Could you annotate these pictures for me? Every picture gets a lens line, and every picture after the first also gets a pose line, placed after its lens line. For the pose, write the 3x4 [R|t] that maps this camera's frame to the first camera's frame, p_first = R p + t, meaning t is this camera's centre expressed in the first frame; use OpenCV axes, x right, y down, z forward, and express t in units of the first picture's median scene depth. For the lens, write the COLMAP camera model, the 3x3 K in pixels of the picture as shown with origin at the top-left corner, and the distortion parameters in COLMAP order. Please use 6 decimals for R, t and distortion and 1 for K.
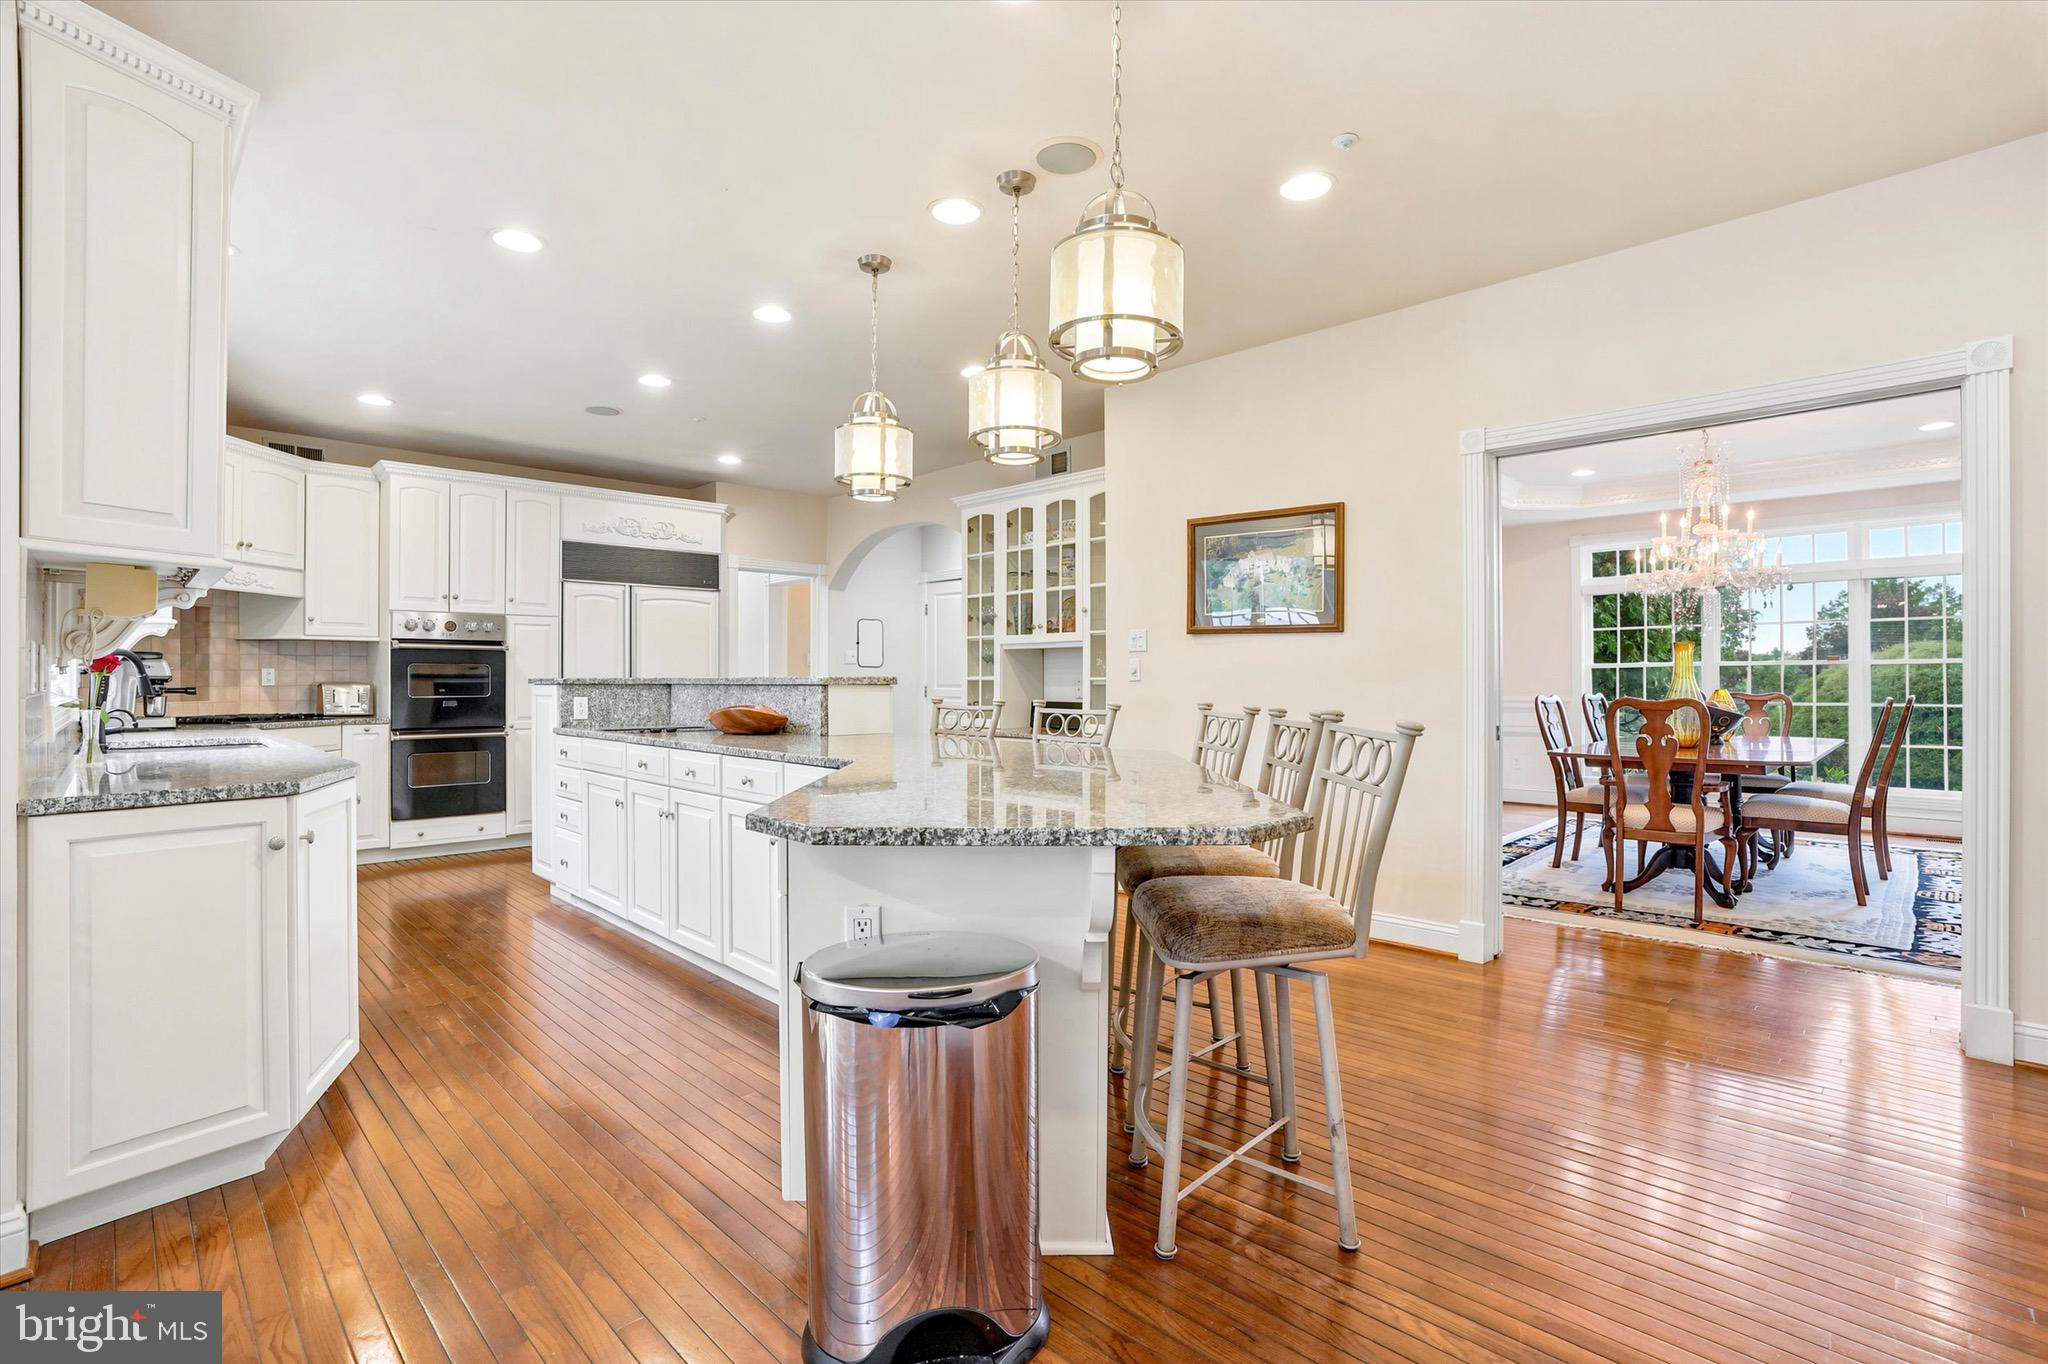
lens RADIAL K [[950.1, 0, 1024.0], [0, 950.1, 682.0], [0, 0, 1]] dist [-0.000093, -0.000122]
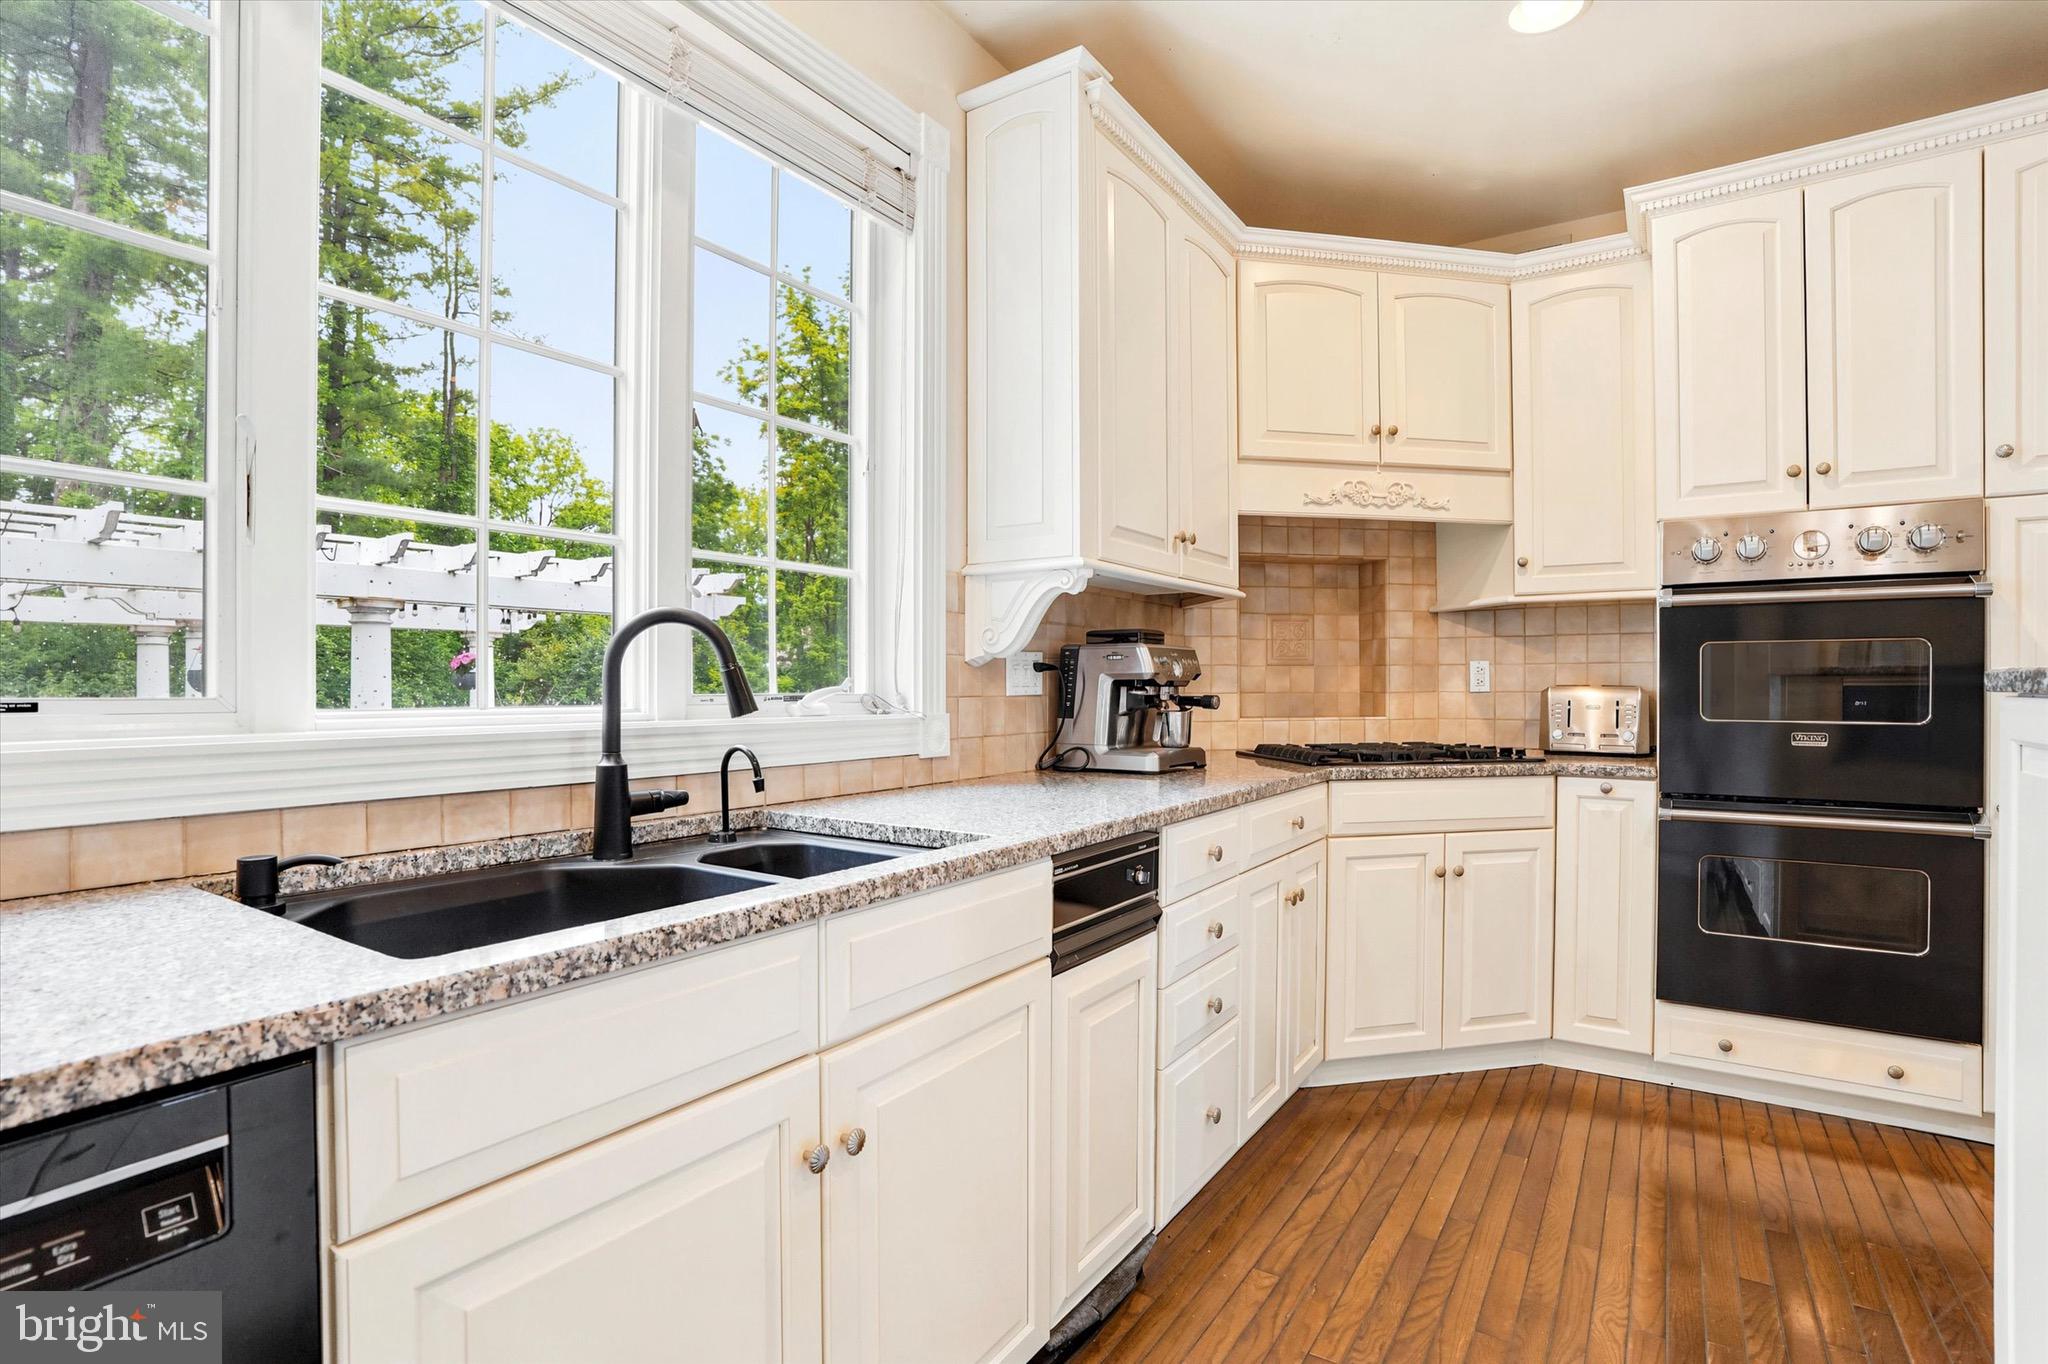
lens RADIAL K [[992.3, 0, 1028.8], [0, 992.3, 693.2], [0, 0, 1]] dist [-0.002247, 0.000125]
pose [[0.196062, 0.008344, -0.980556, -0.274066], [-0.005561, 0.999957, 0.007397, 0.001757], [0.980576, 0.004003, 0.196100, 0.627462]]
